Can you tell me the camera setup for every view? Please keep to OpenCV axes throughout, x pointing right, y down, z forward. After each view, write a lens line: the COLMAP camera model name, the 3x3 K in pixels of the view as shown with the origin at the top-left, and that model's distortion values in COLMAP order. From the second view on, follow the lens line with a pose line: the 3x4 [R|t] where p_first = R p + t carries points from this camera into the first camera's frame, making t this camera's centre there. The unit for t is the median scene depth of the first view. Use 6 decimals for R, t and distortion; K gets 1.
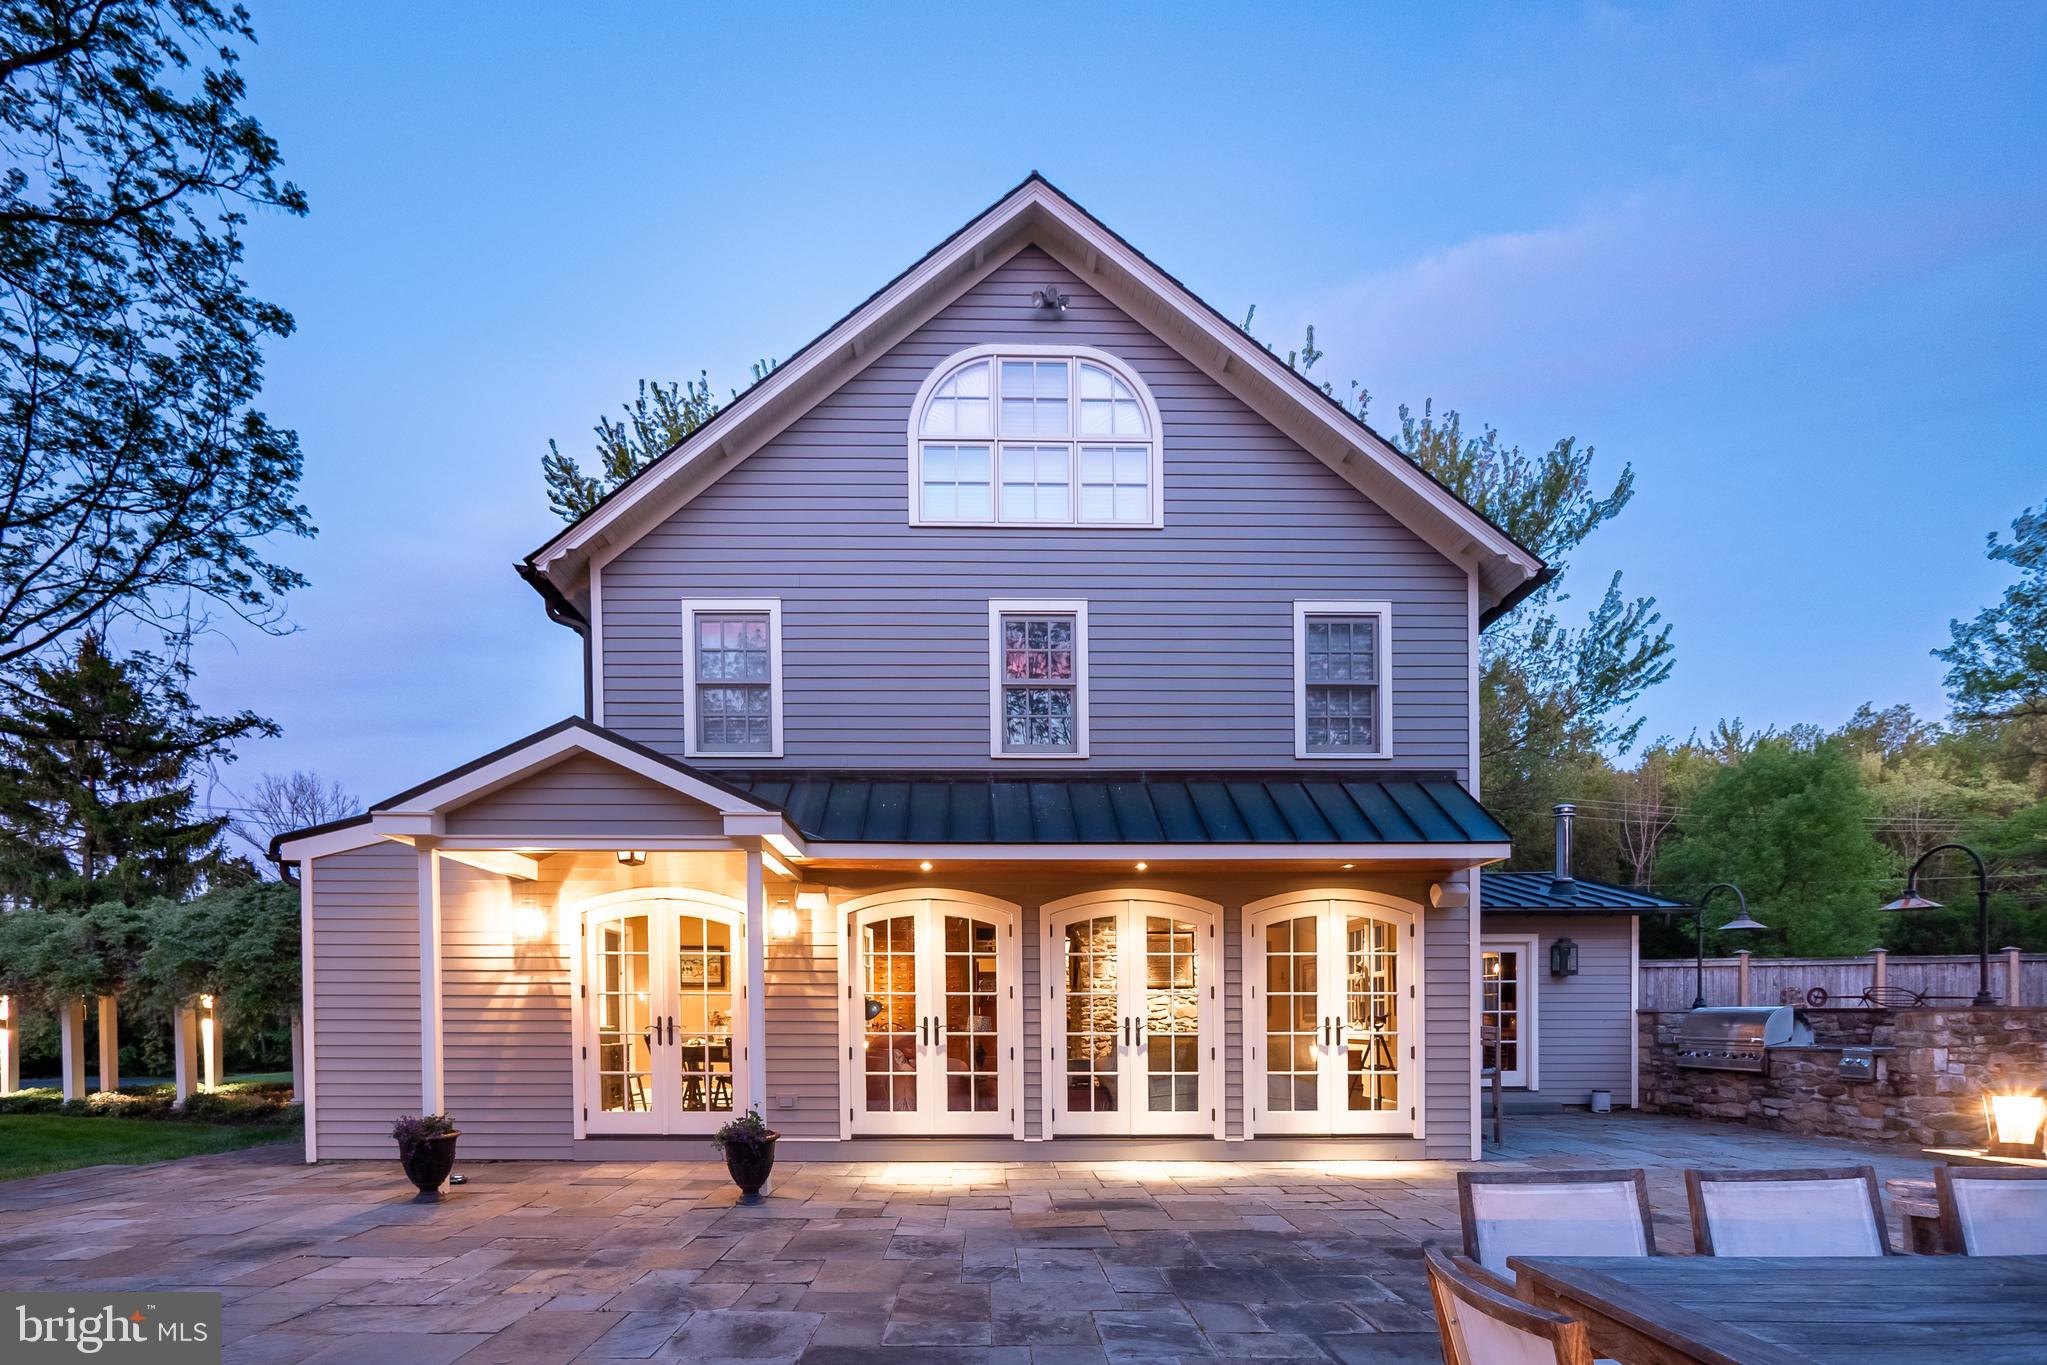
lens RADIAL K [[872.7, 0, 1016.2], [0, 872.7, 677.7], [0, 0, 1]] dist [-0.000732, -0.000094]
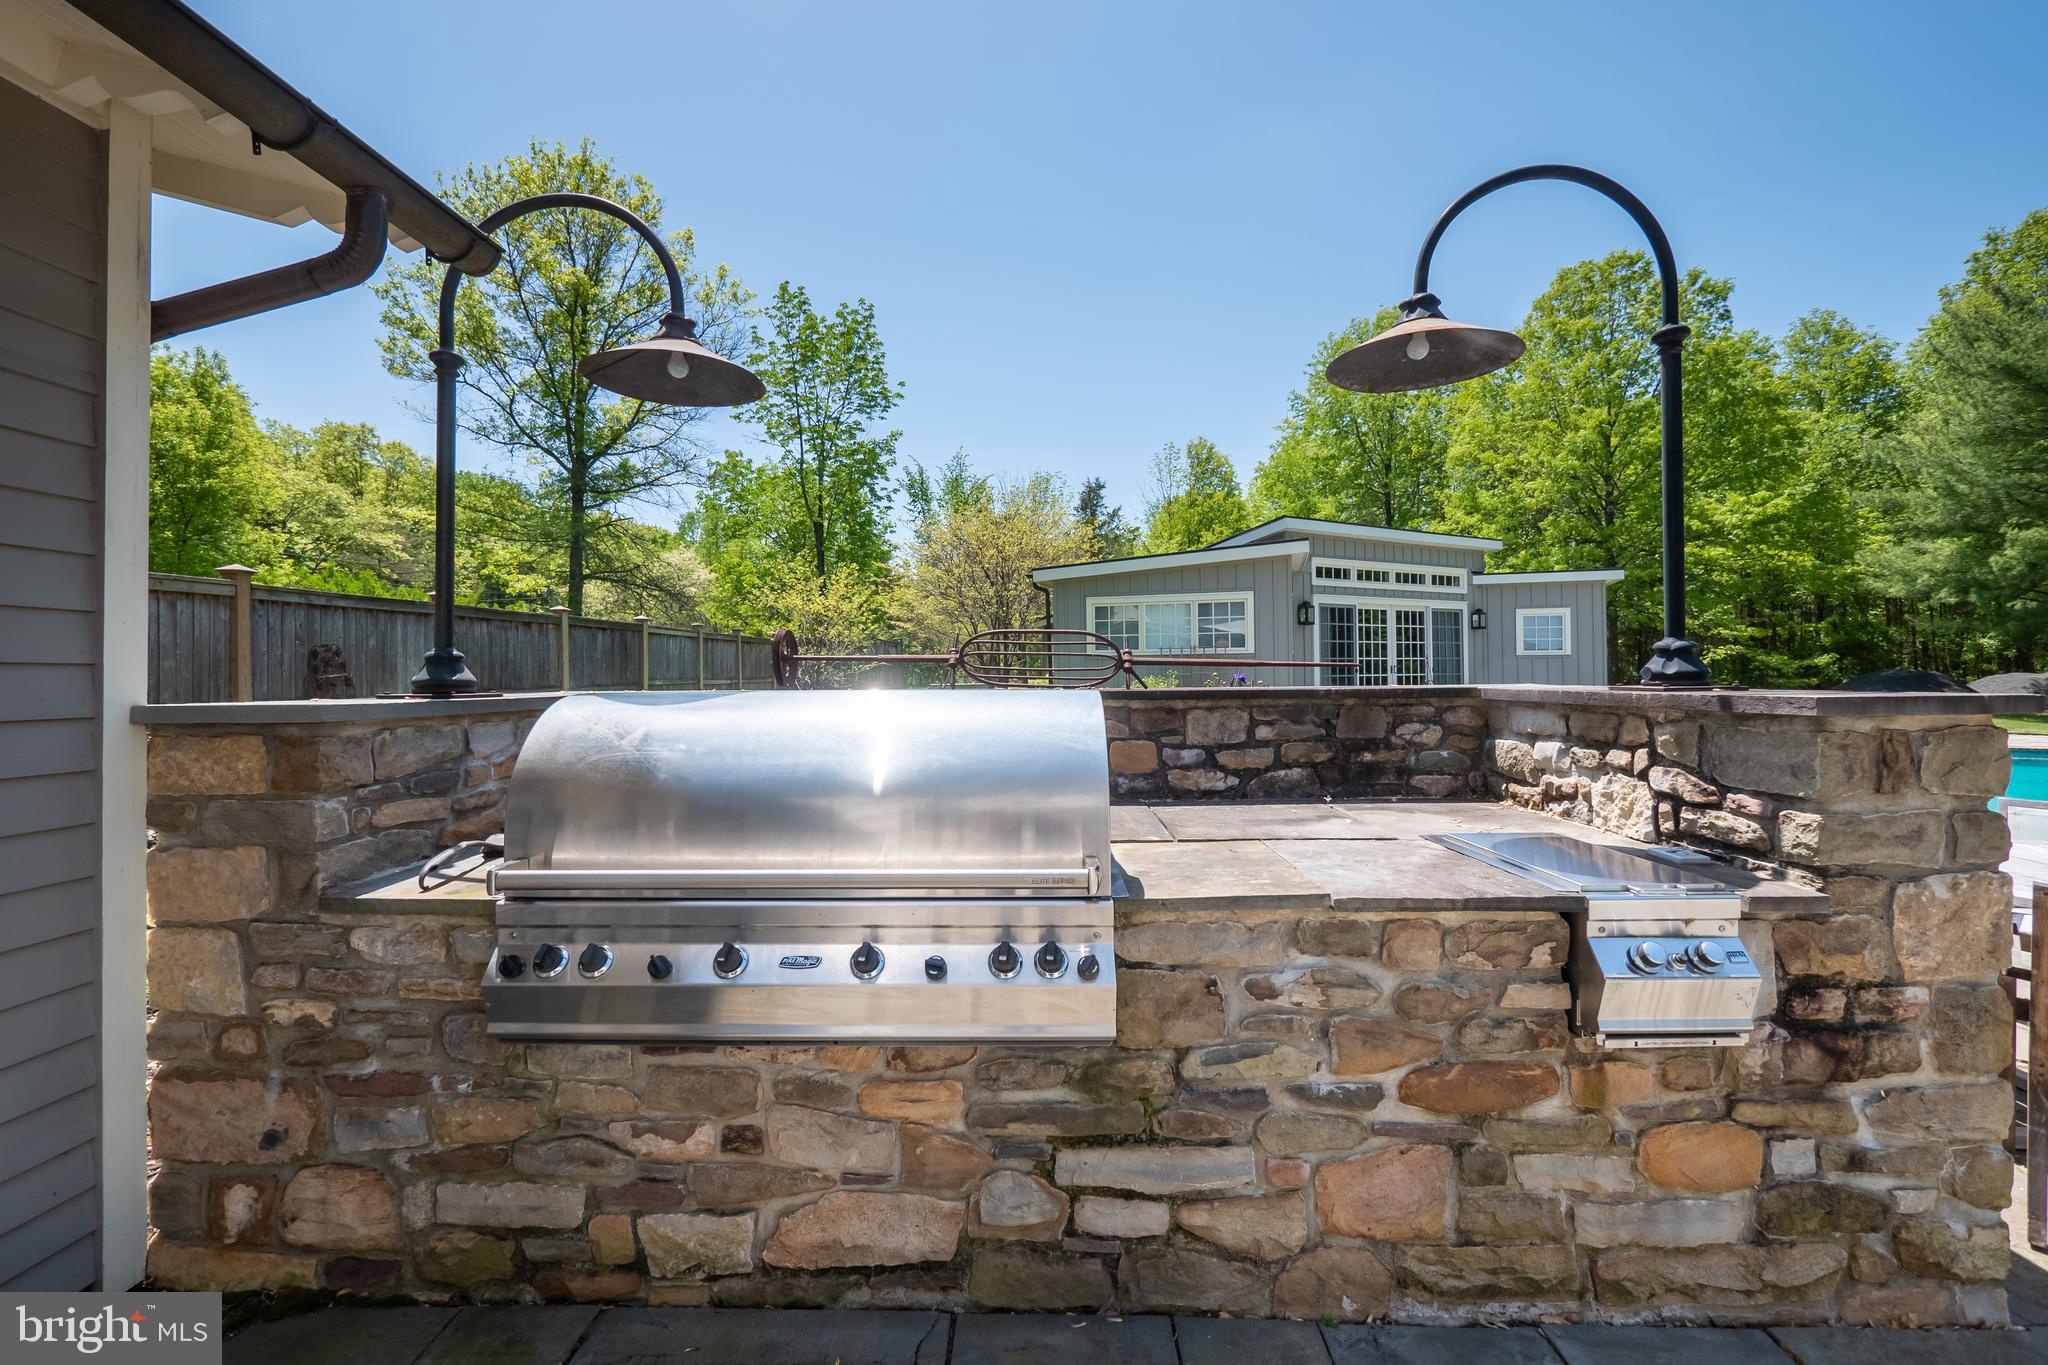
lens RADIAL K [[844.3, 0, 1018.4], [0, 844.3, 665.3], [0, 0, 1]] dist [0.000422, 0.000063]
pose [[0.008929, 0.005820, 0.999943, 0.669371], [-0.357915, 0.933751, -0.002239, 0.387275], [-0.933711, -0.357875, 0.010420, 1.058590]]
